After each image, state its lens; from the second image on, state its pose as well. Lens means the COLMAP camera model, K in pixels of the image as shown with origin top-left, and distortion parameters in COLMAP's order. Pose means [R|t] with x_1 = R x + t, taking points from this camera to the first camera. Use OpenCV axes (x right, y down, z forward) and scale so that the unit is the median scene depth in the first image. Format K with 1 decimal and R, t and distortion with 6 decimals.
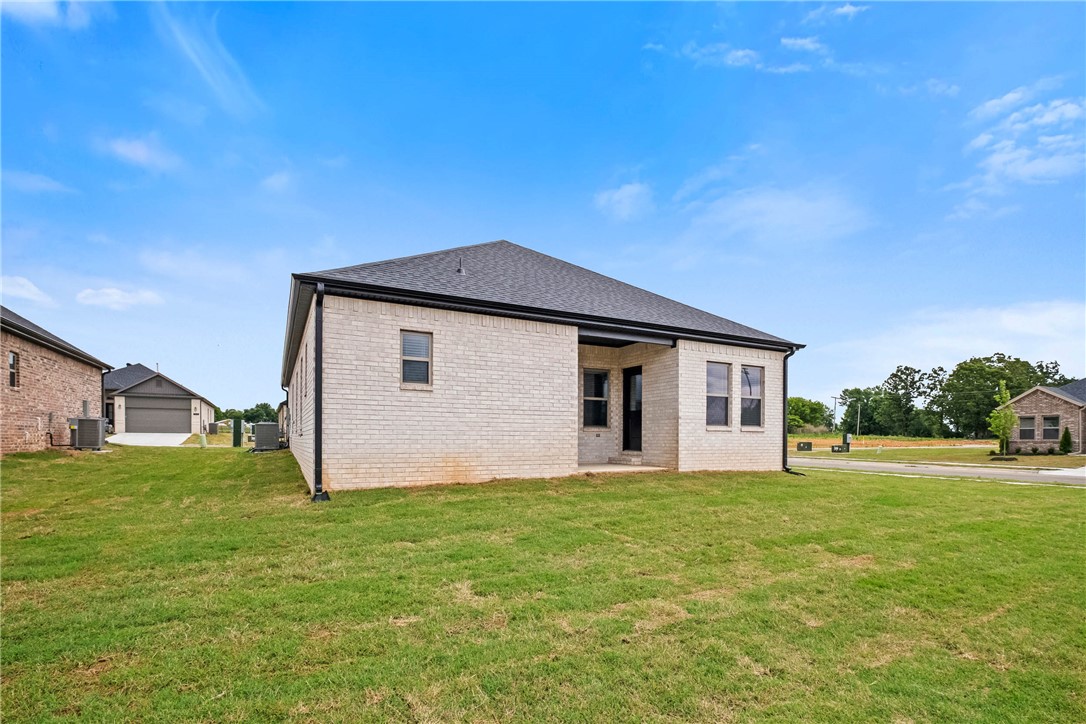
lens RADIAL K [[467.2, 0, 542.3], [0, 467.2, 355.5], [0, 0, 1]] dist [-0.001160, -0.000236]
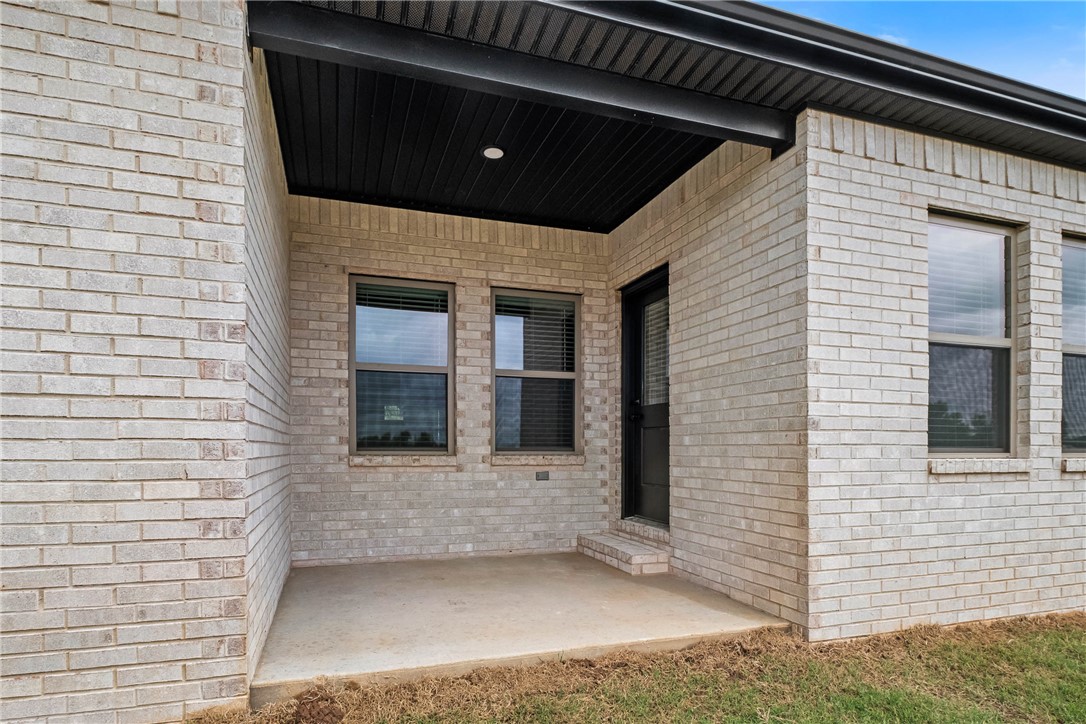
lens RADIAL K [[491.8, 0, 470.9], [0, 491.8, 396.8], [0, 0, 1]] dist [-0.003454, -0.000840]
pose [[0.958529, -0.024509, -0.283940, 0.182283], [0.044760, 0.996877, 0.065056, 0.087485], [0.281459, -0.075067, 0.956632, 0.656883]]
